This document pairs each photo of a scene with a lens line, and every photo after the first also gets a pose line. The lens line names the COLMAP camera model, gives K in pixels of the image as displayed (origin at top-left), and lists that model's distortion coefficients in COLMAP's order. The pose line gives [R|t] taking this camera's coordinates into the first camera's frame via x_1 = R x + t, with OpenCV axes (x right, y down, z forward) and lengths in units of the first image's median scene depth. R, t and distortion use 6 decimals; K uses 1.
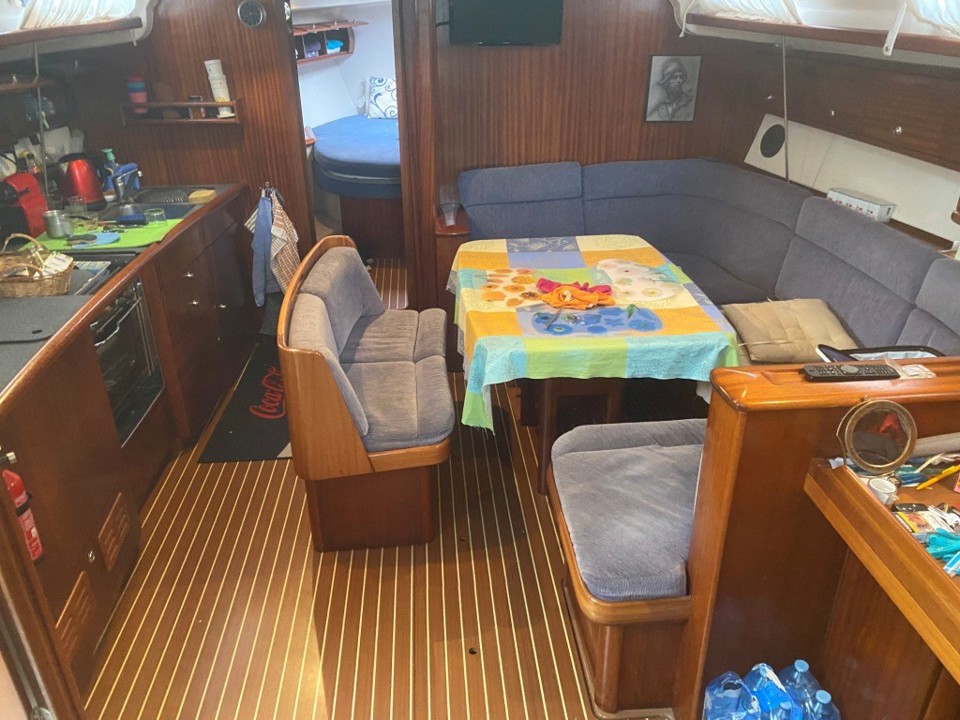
lens RADIAL K [[727.5, 0, 480.0], [0, 727.5, 360.0], [0, 0, 1]] dist [-0.008852, -0.008359]
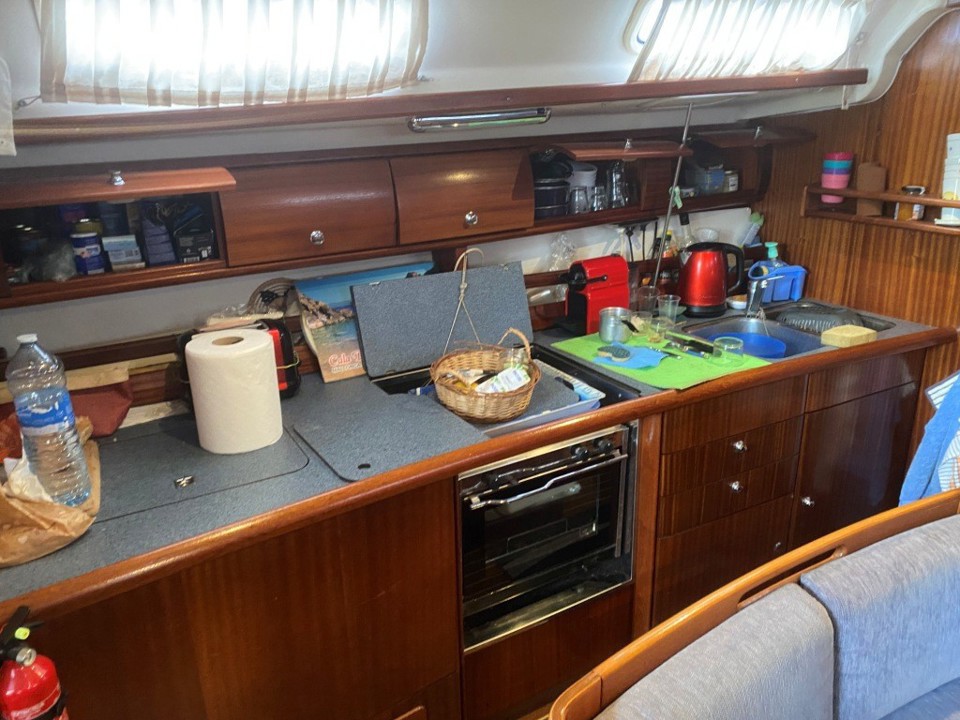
lens RADIAL K [[727.5, 0, 480.0], [0, 727.5, 360.0], [0, 0, 1]] dist [-0.008852, -0.008359]
pose [[0.448946, 0.286340, -0.846438, 0.022508], [-0.366598, 0.922896, 0.117764, -0.155799], [0.814895, 0.257433, 0.519303, 0.391018]]
